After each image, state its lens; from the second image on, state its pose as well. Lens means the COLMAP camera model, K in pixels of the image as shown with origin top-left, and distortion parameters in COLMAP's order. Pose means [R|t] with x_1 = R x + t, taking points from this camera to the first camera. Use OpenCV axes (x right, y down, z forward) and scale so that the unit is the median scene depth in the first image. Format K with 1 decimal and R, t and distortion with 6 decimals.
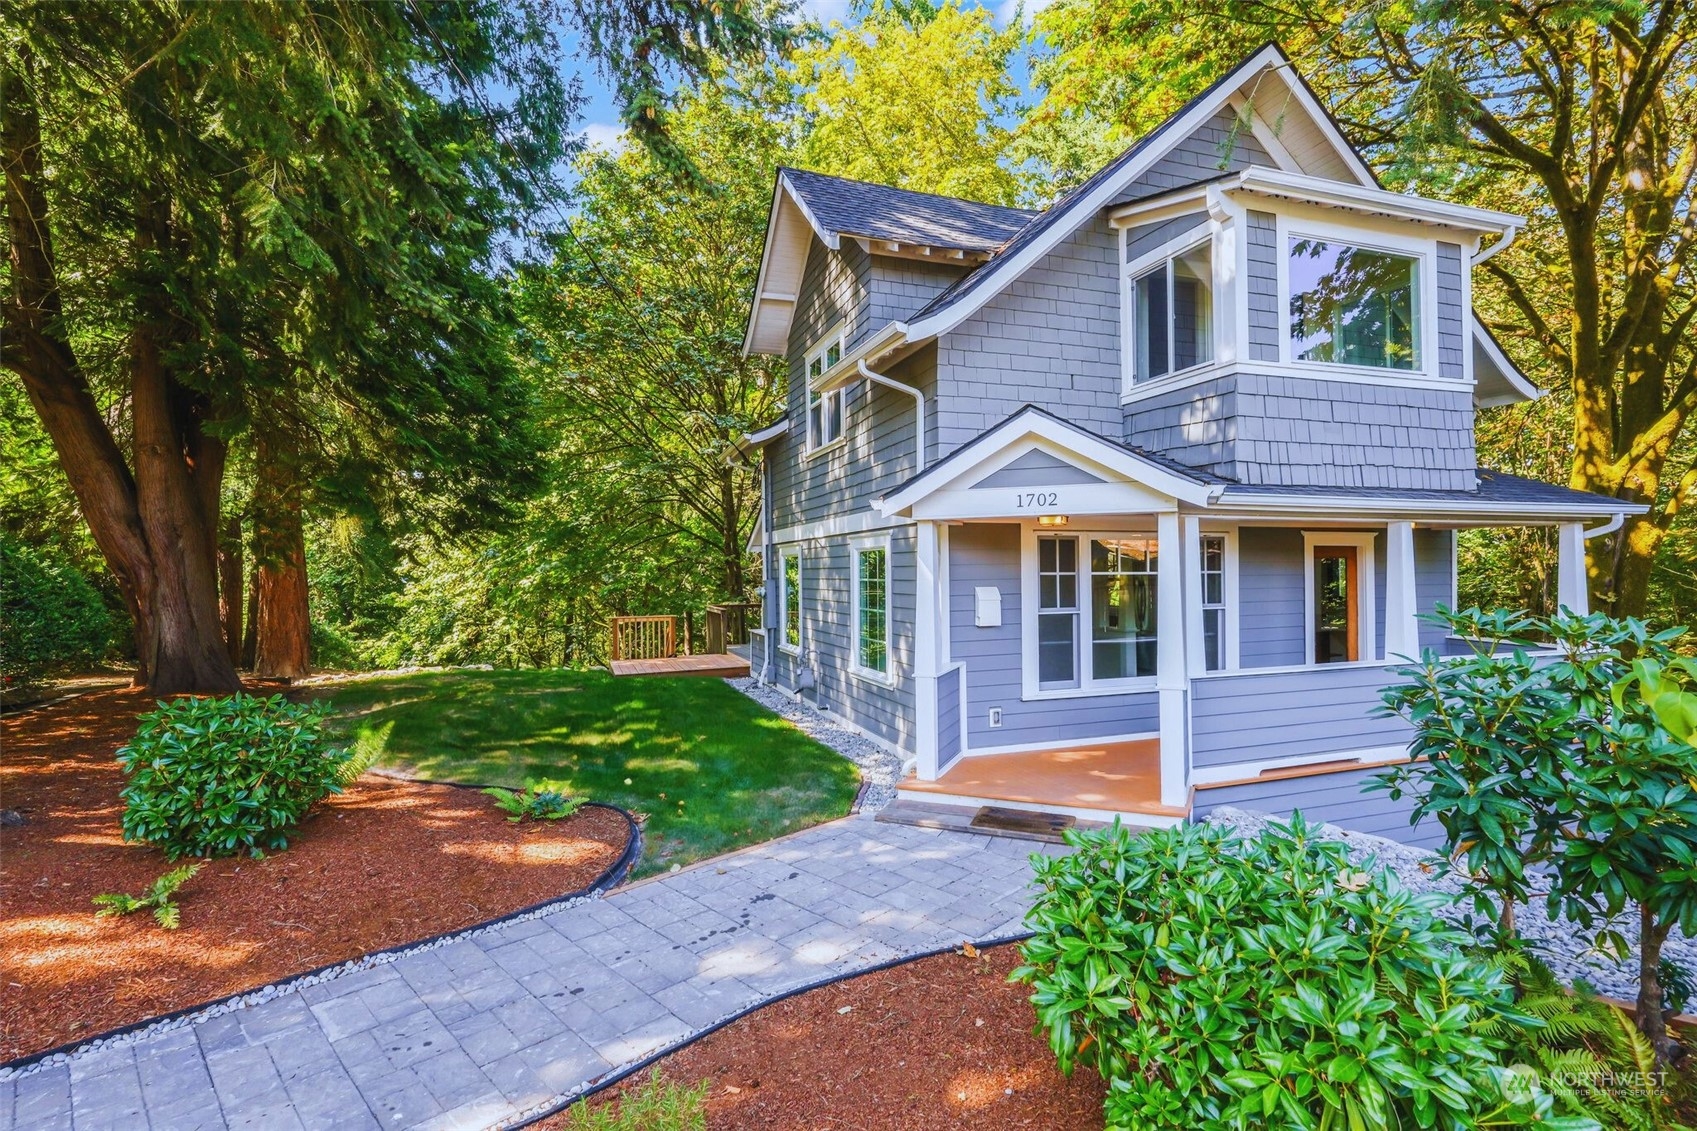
lens RADIAL K [[823.1, 0, 846.3], [0, 823.1, 562.2], [0, 0, 1]] dist [-0.005279, -0.001740]
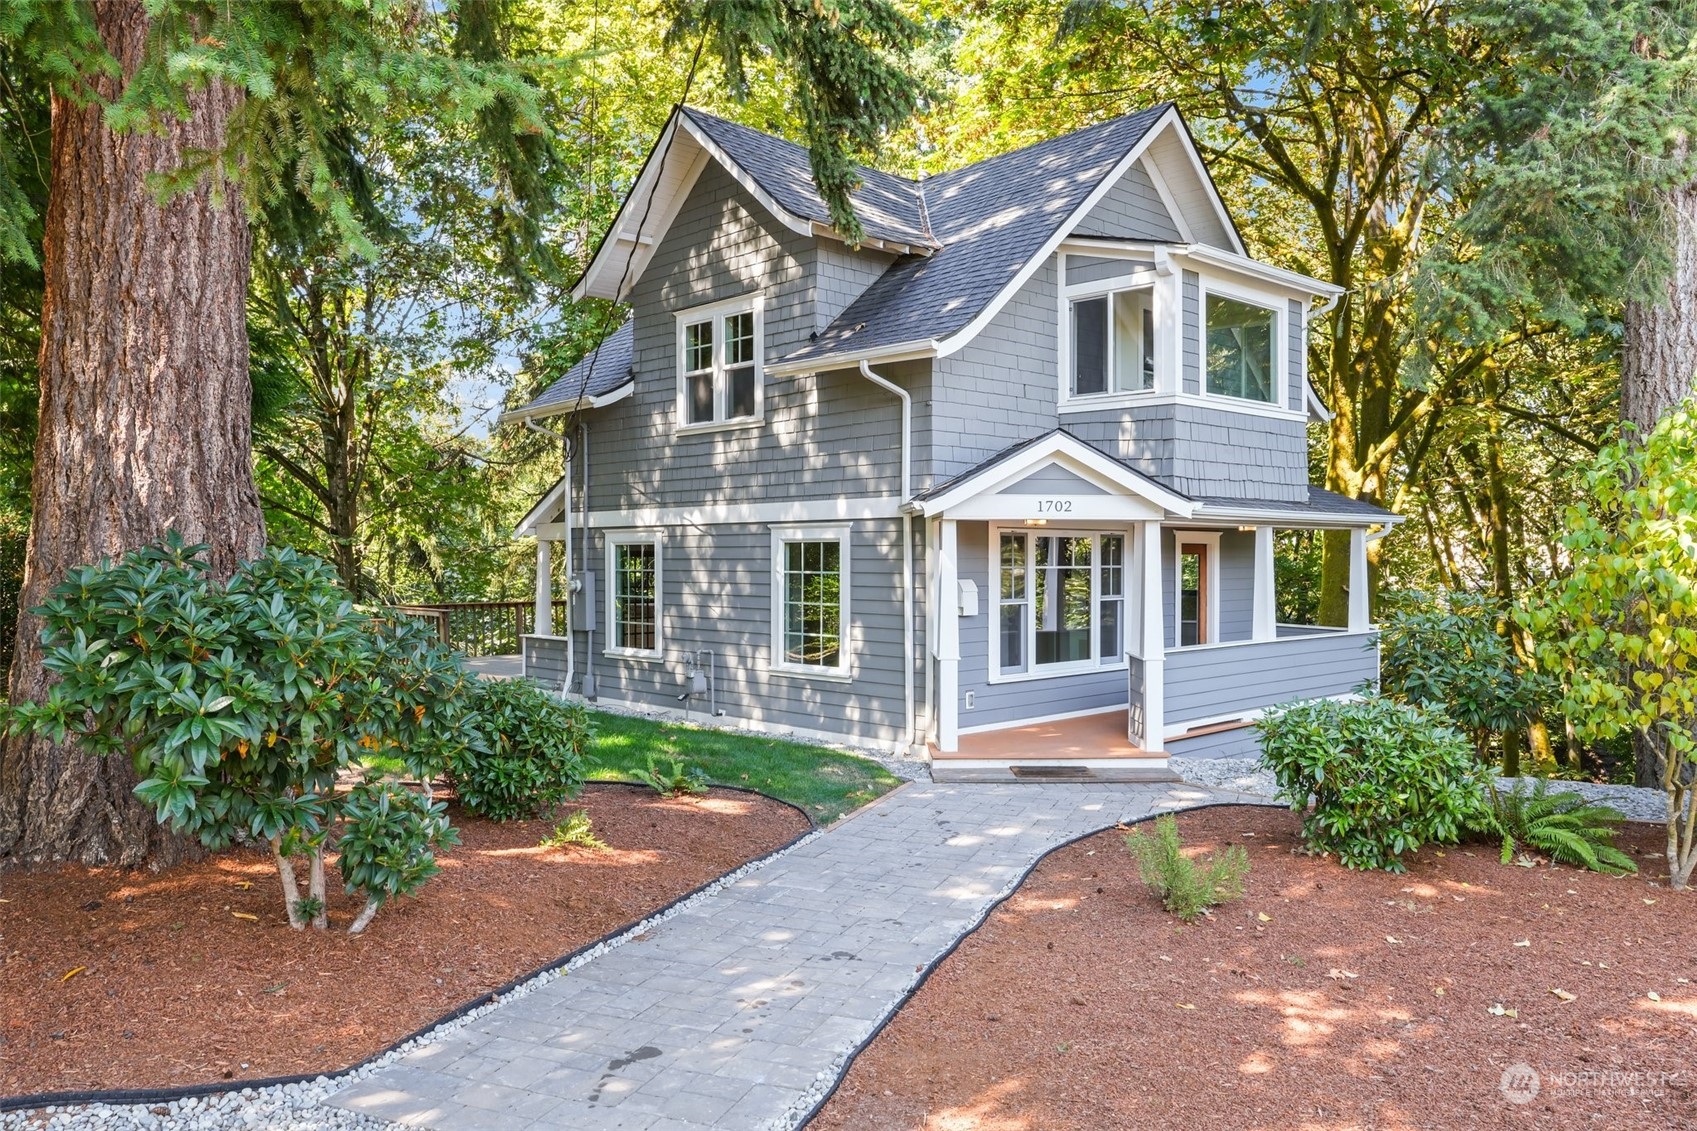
lens RADIAL K [[1269.9, 0, 848.2], [0, 1269.9, 565.2], [0, 0, 1]] dist [-0.035773, 0.001915]
pose [[0.906192, 0.004924, 0.422838, -0.651482], [-0.012442, 0.999810, 0.015022, -0.011640], [-0.422683, -0.018873, 0.906081, -0.428351]]
